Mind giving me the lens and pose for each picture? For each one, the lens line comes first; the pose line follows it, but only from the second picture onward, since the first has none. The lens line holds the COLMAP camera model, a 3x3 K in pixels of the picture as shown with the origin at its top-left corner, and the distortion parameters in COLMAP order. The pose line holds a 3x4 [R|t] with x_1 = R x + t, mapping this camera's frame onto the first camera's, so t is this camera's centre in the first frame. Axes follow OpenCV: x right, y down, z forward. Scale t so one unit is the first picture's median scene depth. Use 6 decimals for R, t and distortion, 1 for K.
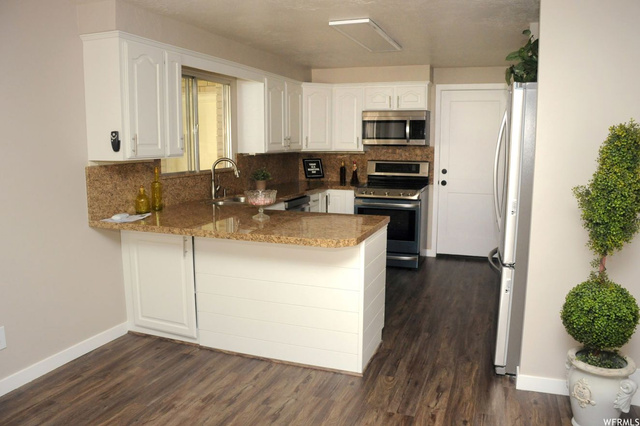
lens RADIAL K [[485.3, 0, 320.0], [0, 485.3, 213.0], [0, 0, 1]] dist [-0.161872, 0.089864]
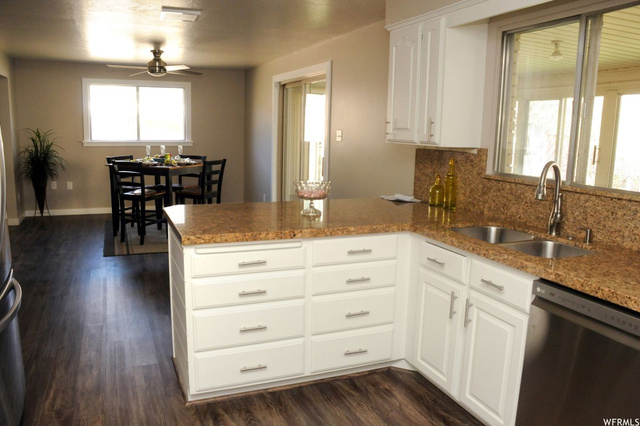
lens RADIAL K [[485.3, 0, 320.0], [0, 485.3, 213.0], [0, 0, 1]] dist [-0.161872, 0.089864]
pose [[-0.719628, 0.091494, -0.688305, 0.411050], [-0.133363, 0.954612, 0.266326, -0.195229], [0.681432, 0.283450, -0.674764, 1.425430]]
